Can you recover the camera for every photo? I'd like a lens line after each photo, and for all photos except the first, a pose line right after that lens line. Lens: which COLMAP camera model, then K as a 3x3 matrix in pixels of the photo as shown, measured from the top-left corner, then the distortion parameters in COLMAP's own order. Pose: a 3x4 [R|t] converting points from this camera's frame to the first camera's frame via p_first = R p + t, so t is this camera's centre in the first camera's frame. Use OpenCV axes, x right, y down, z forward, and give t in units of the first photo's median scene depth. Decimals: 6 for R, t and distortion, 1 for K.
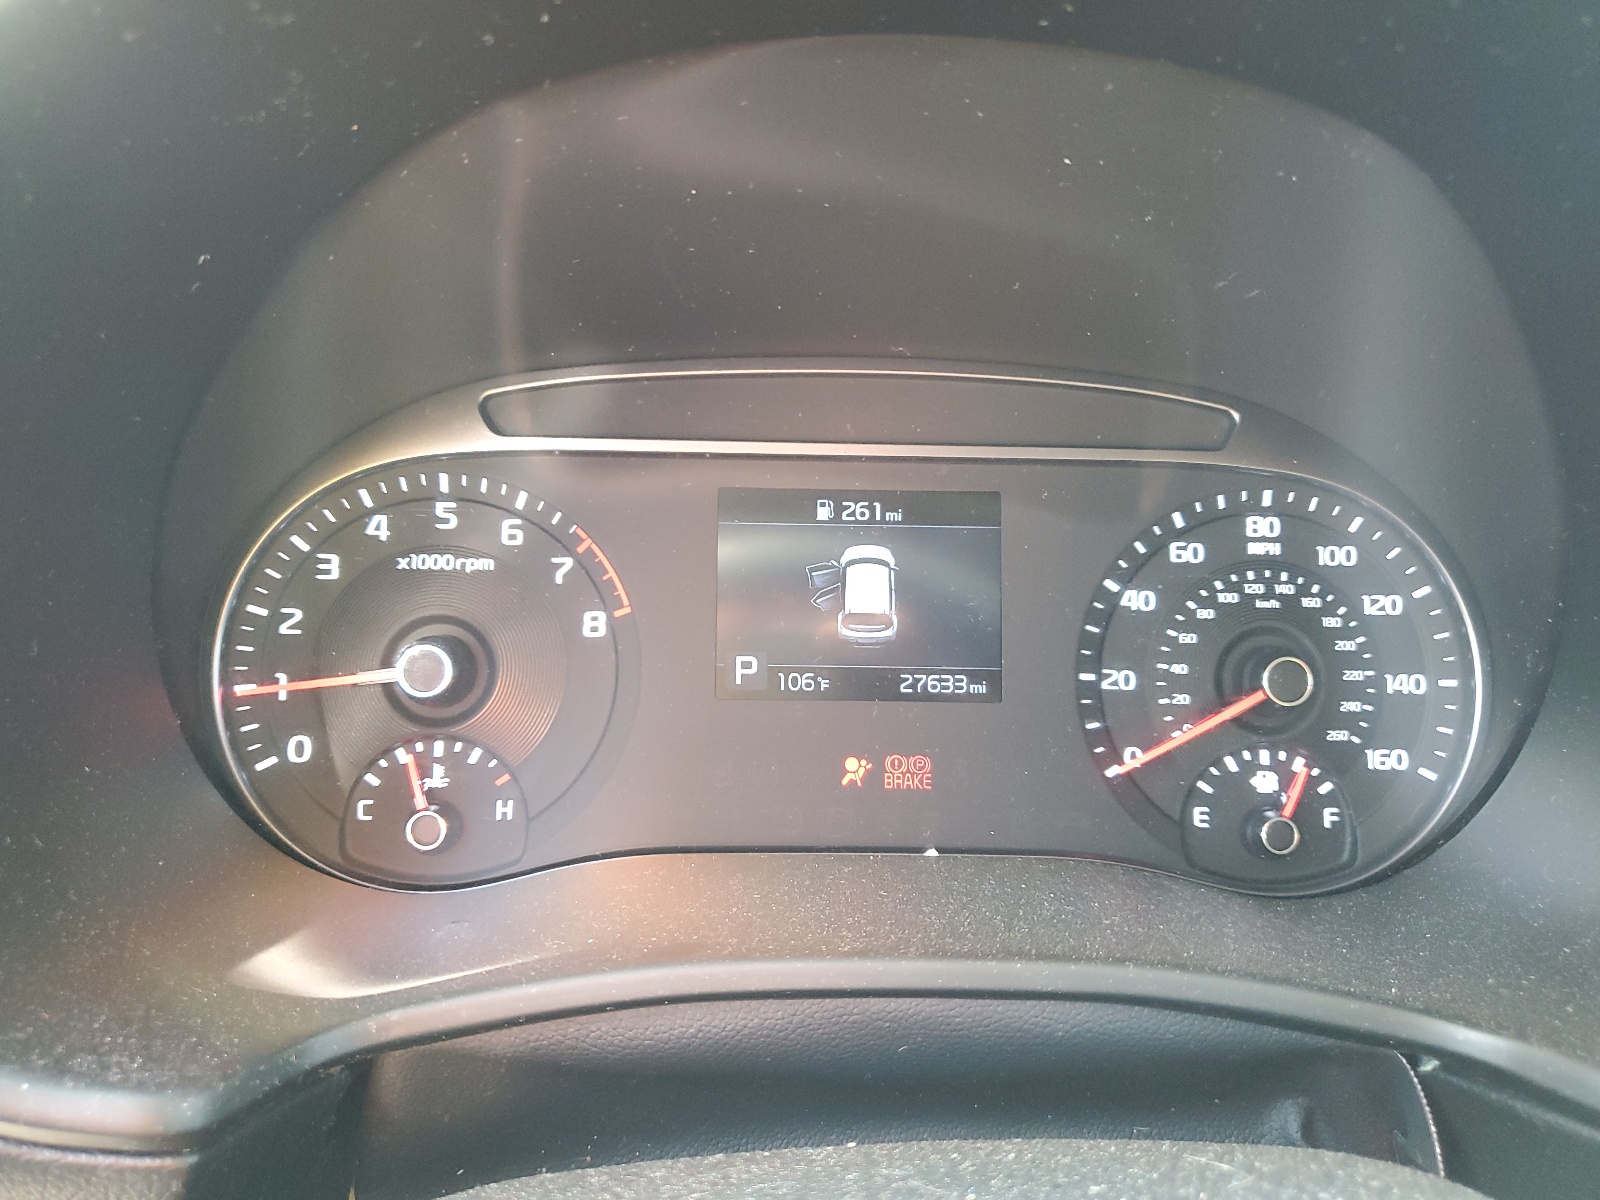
lens RADIAL K [[1209.6, 0, 802.0], [0, 1209.6, 599.5], [0, 0, 1]] dist [-0.003594, 0.006591]
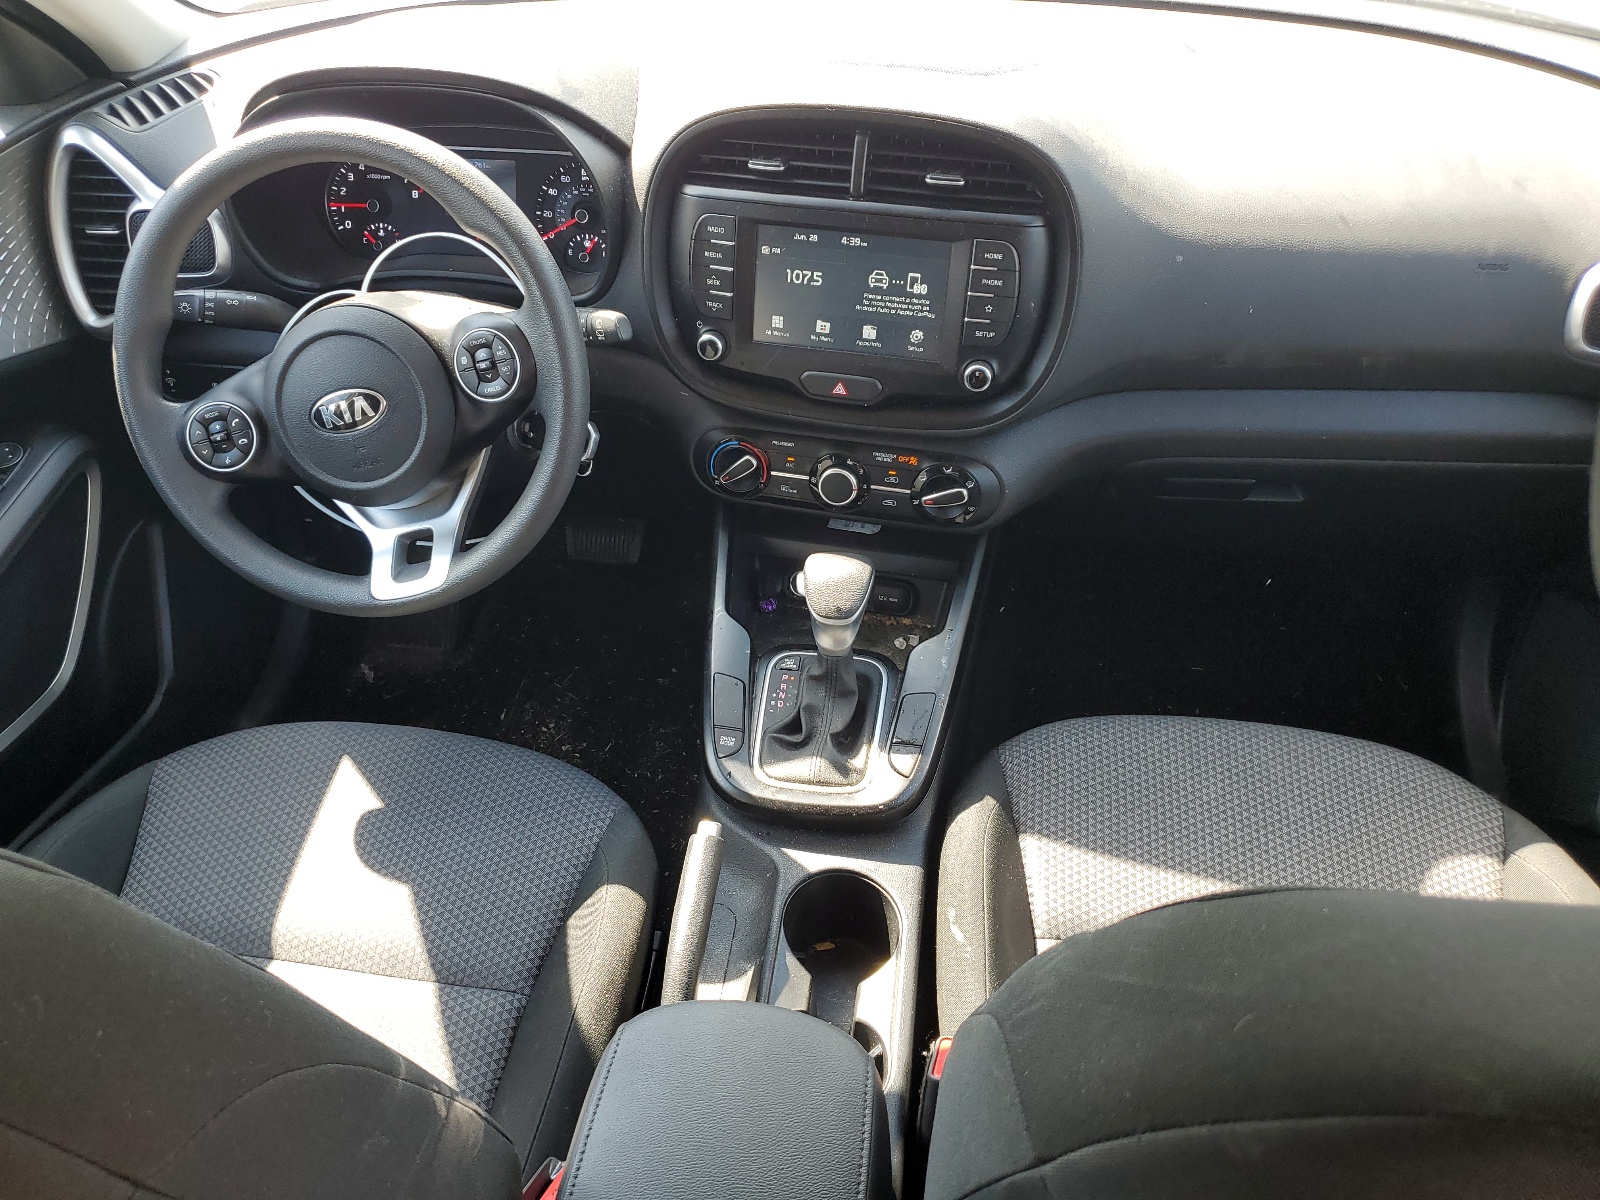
lens RADIAL K [[1209.6, 0, 797.9], [0, 1209.6, 601.0], [0, 0, 1]] dist [-0.003594, 0.006591]
pose [[0.987685, 0.076935, -0.136232, 1.671188], [-0.032518, 0.952674, 0.302250, 0.051640], [0.153039, -0.294098, 0.943443, -2.873705]]
